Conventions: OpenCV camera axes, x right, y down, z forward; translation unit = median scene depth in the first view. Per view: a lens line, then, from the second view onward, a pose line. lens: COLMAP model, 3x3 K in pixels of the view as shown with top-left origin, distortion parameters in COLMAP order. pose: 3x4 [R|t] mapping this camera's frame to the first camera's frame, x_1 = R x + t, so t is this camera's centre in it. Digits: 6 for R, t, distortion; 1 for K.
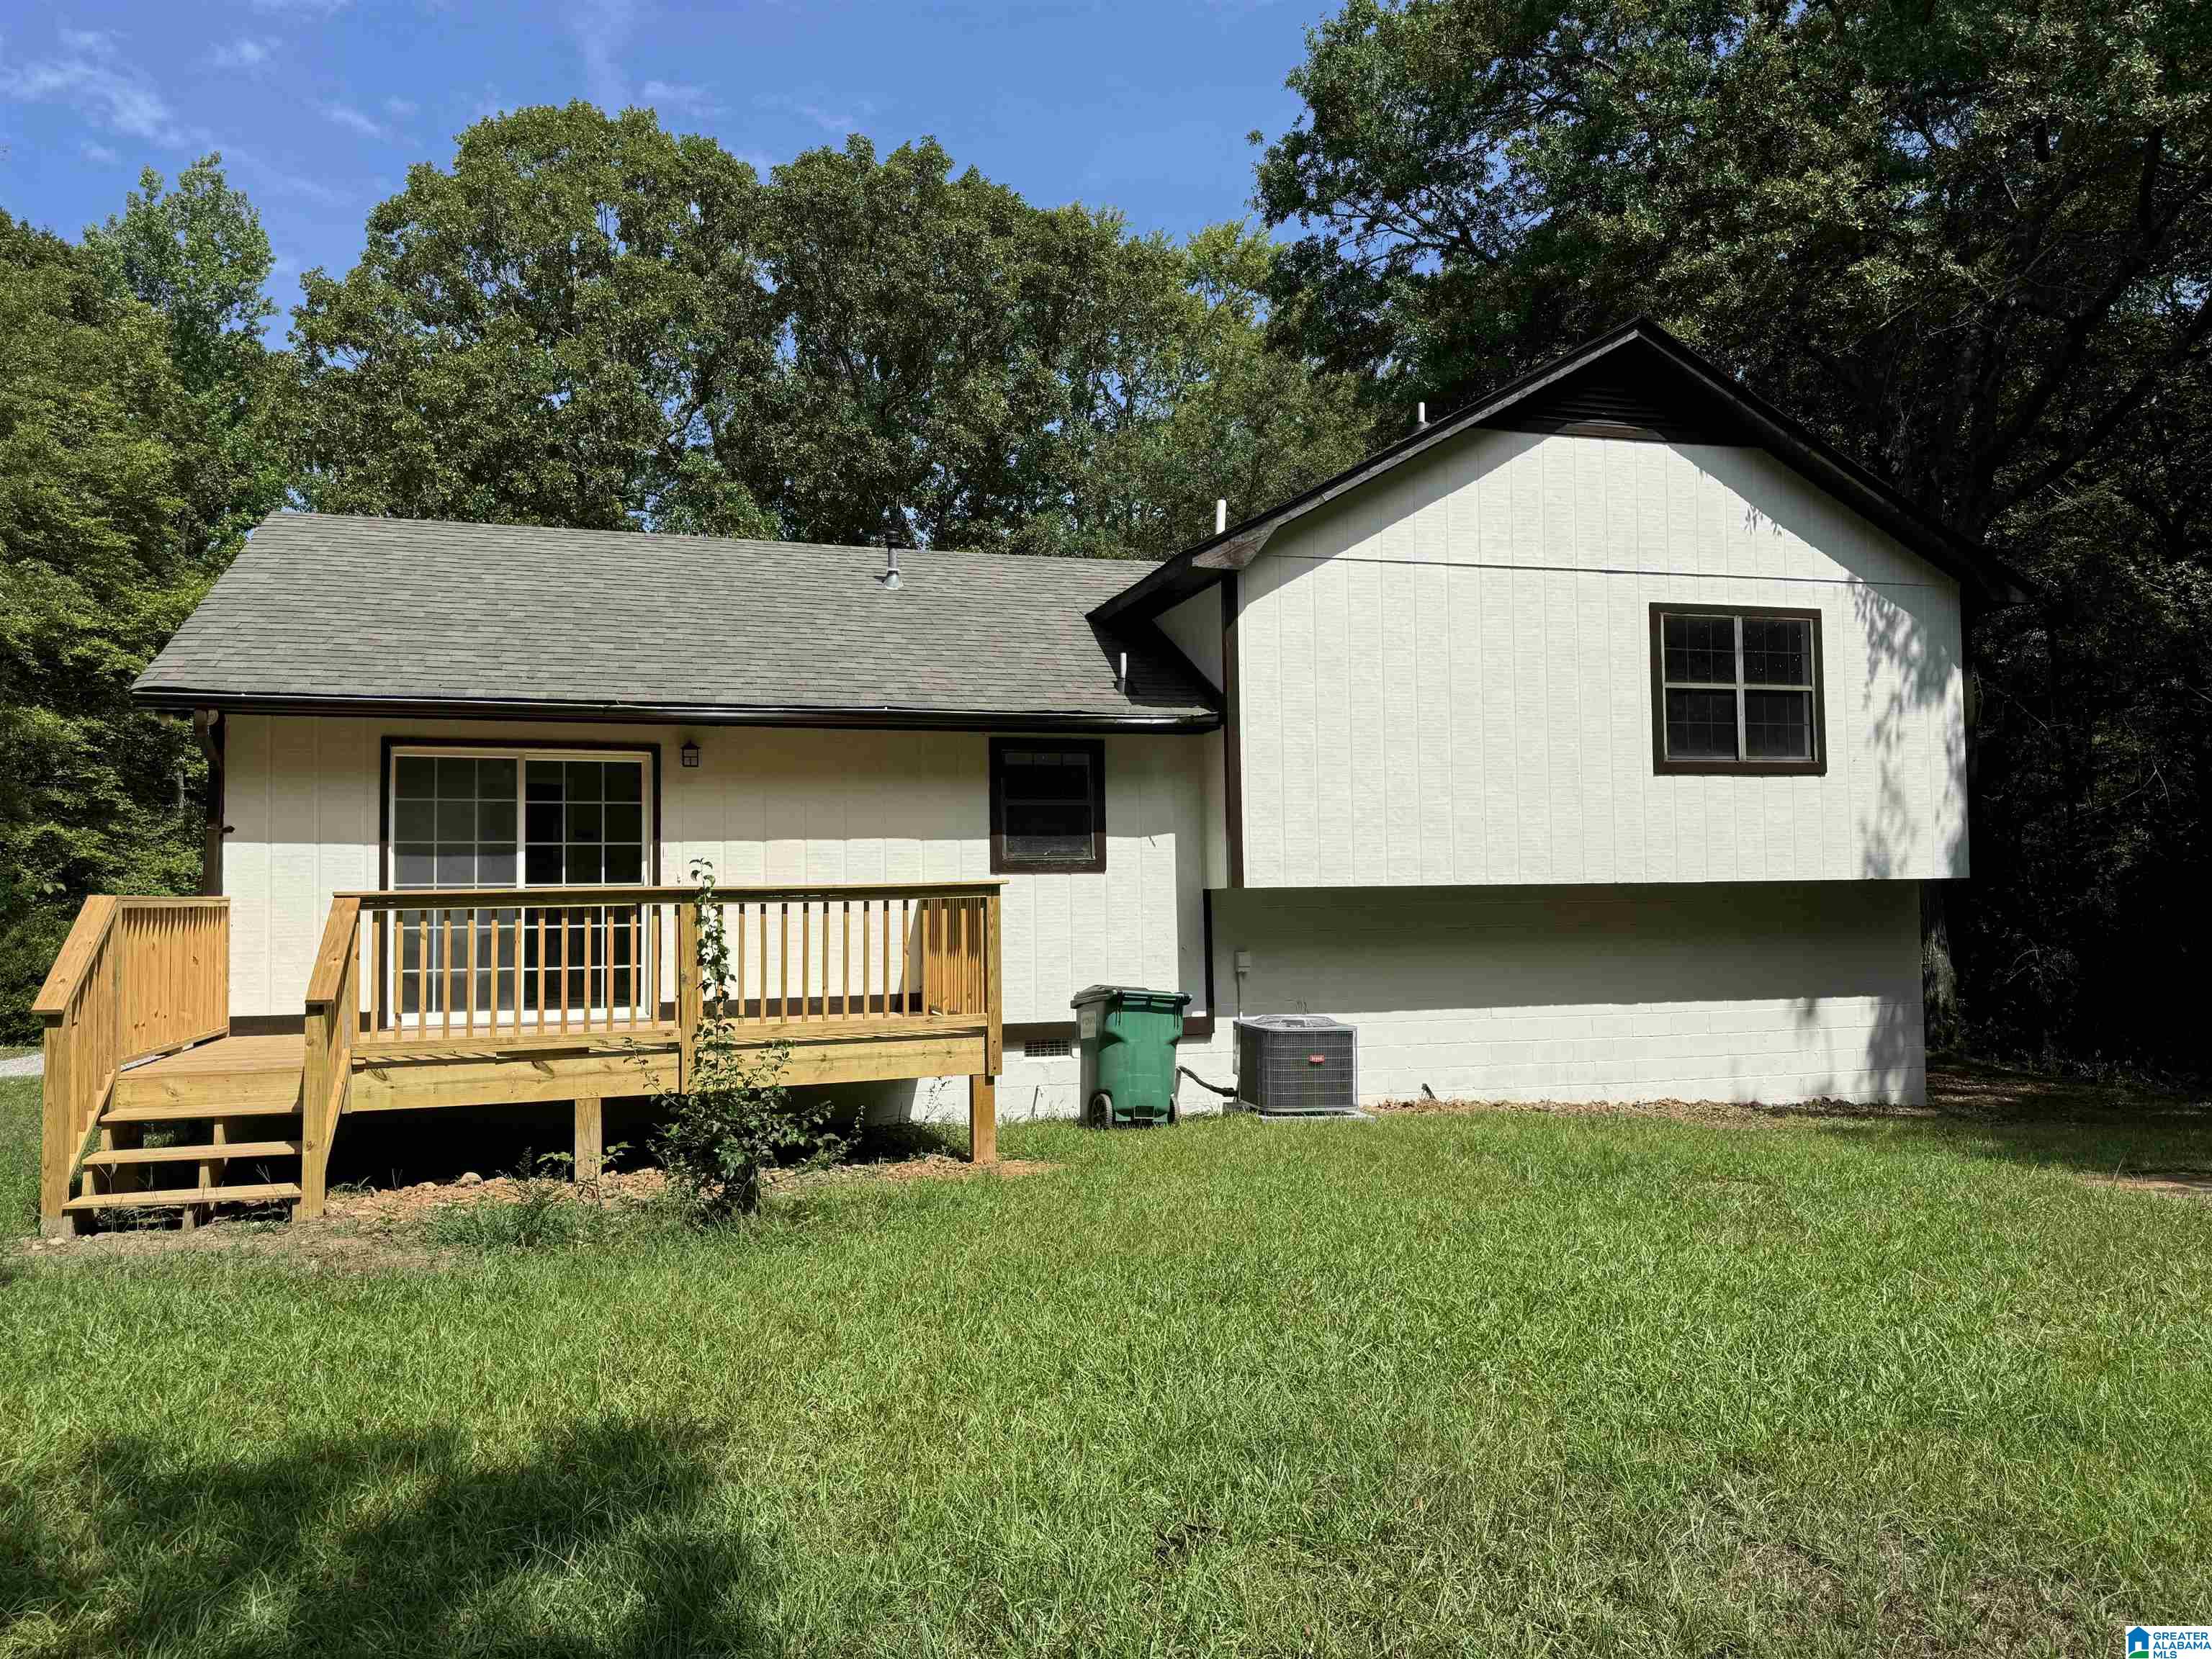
lens RADIAL K [[1553.4, 0, 1220.0], [0, 1553.4, 833.8], [0, 0, 1]] dist [0.062403, -0.084443]
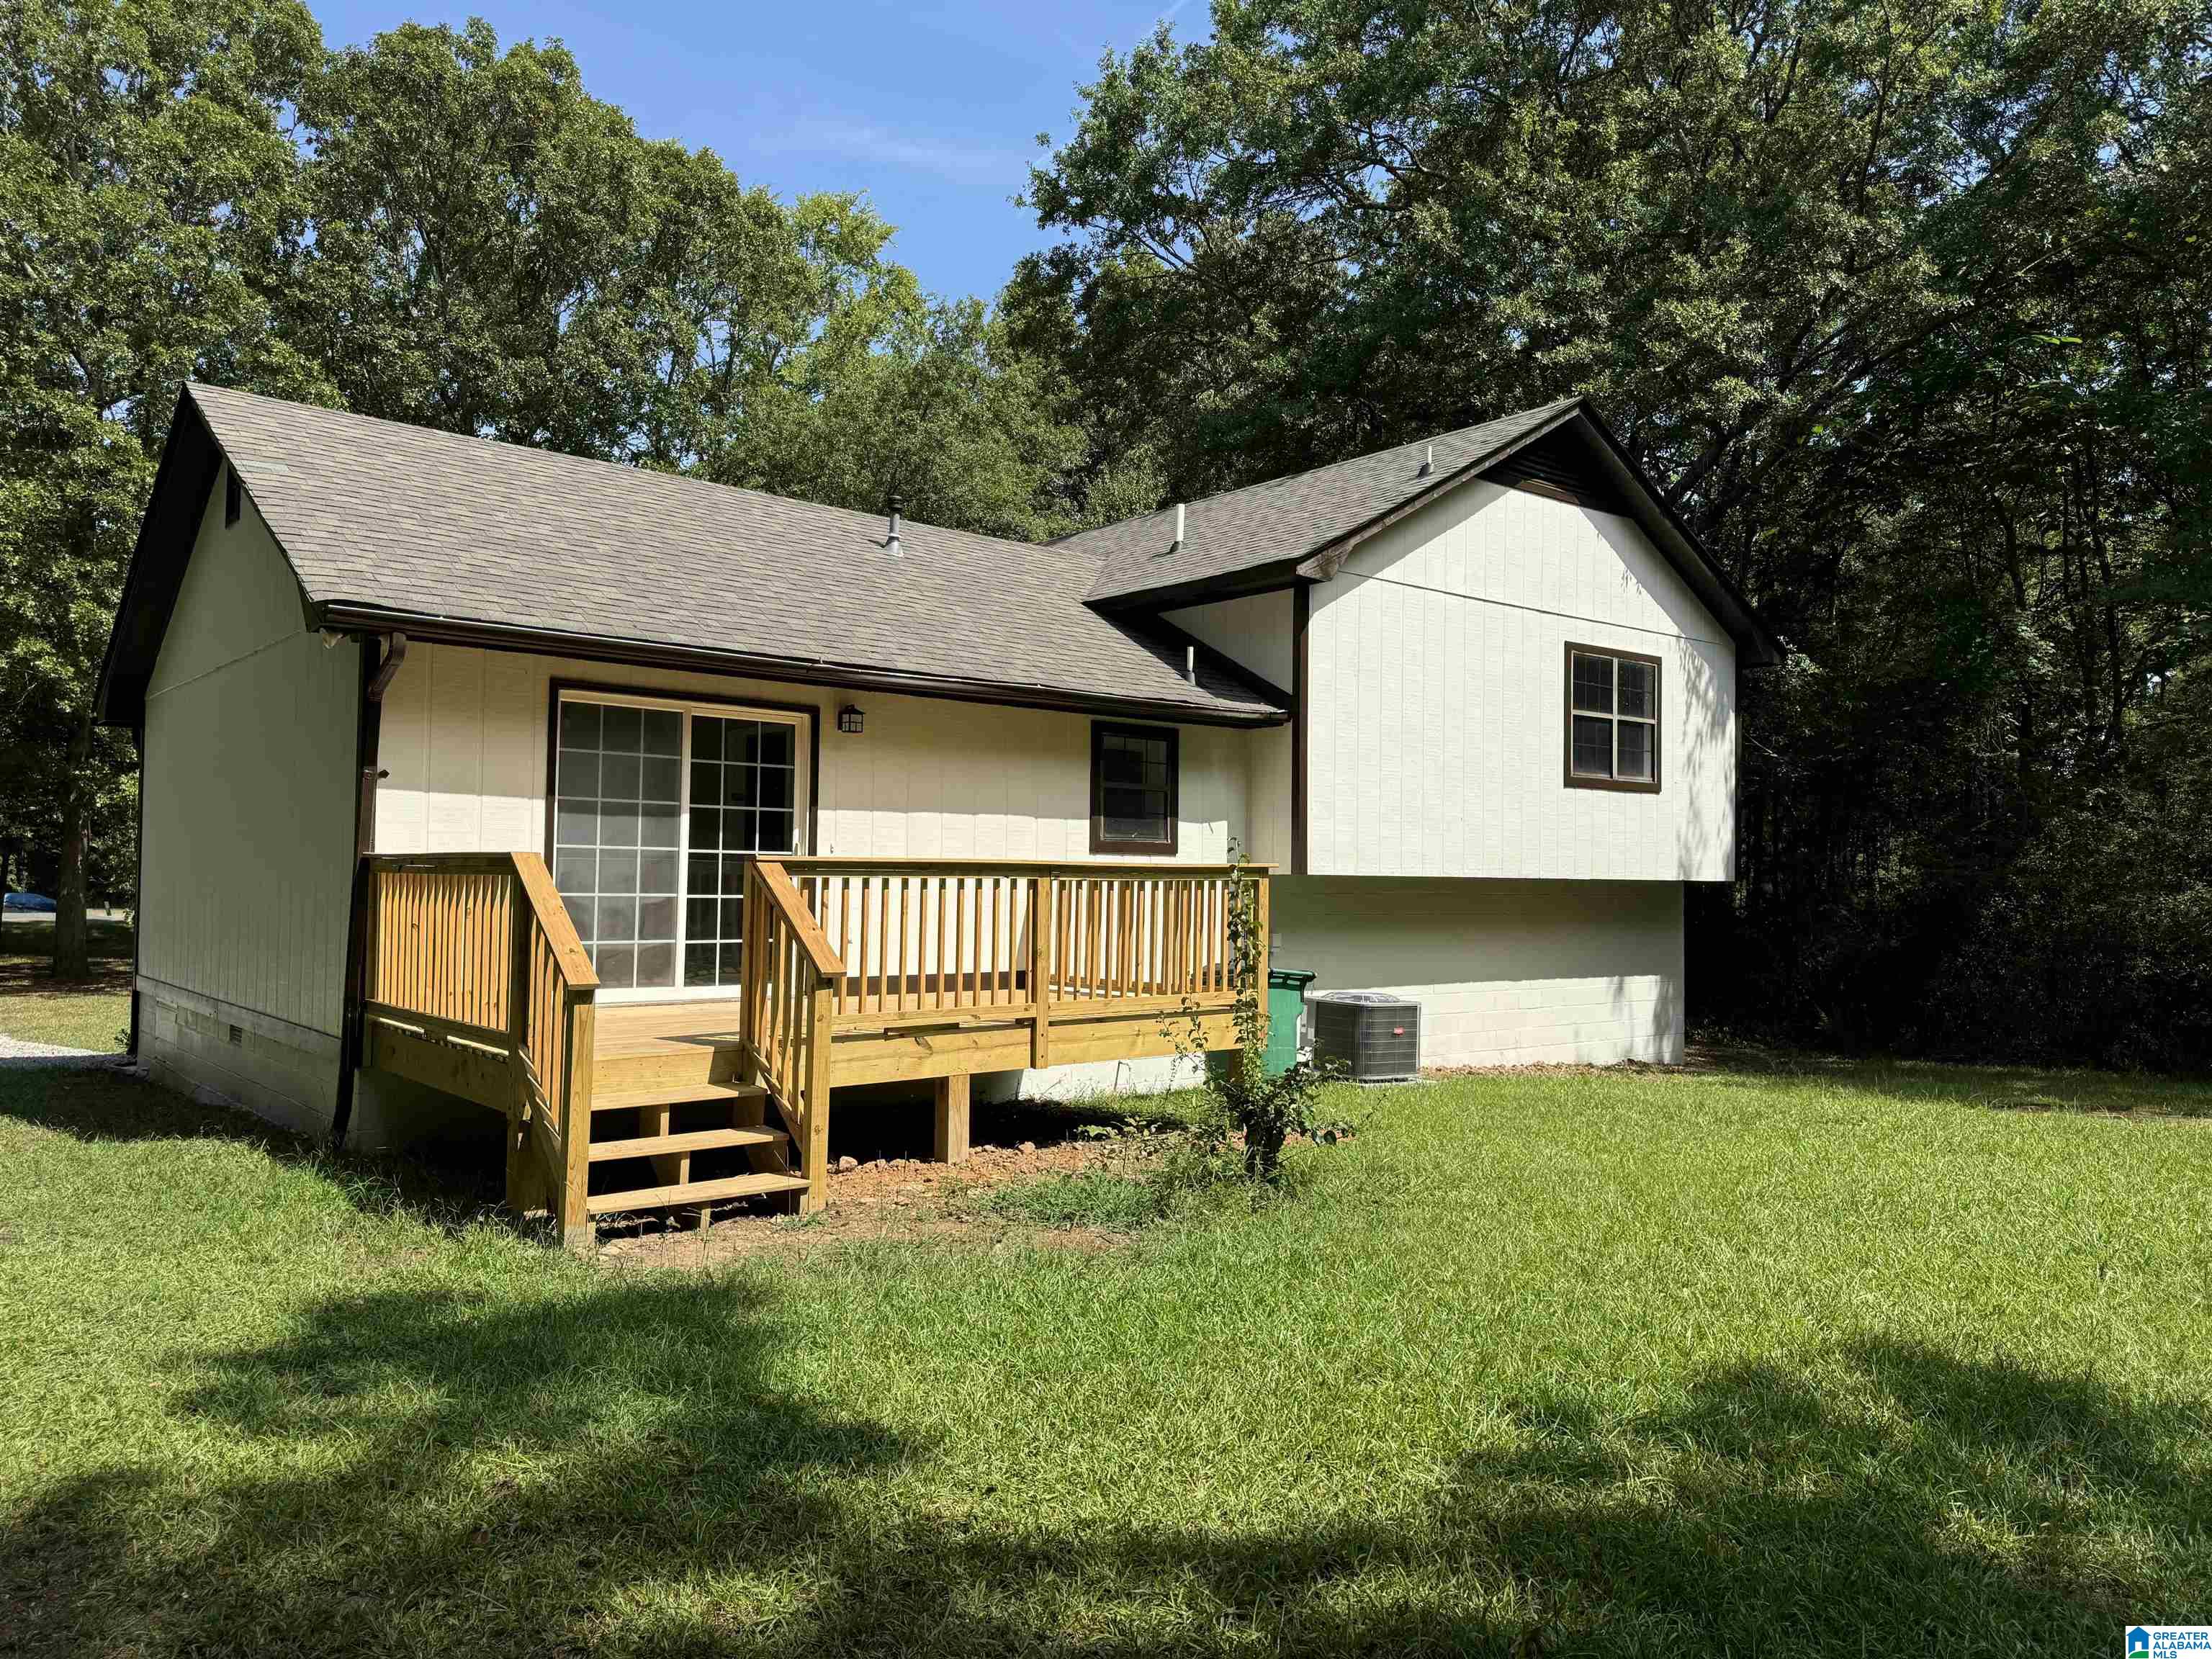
lens RADIAL K [[1553.4, 0, 1091.9], [0, 1553.4, 826.9], [0, 0, 1]] dist [0.062403, -0.084443]
pose [[0.915919, 0.038951, 0.399469, -0.551639], [-0.041075, 0.999151, -0.003246, 0.011356], [-0.399256, -0.013435, 0.916741, 0.065873]]
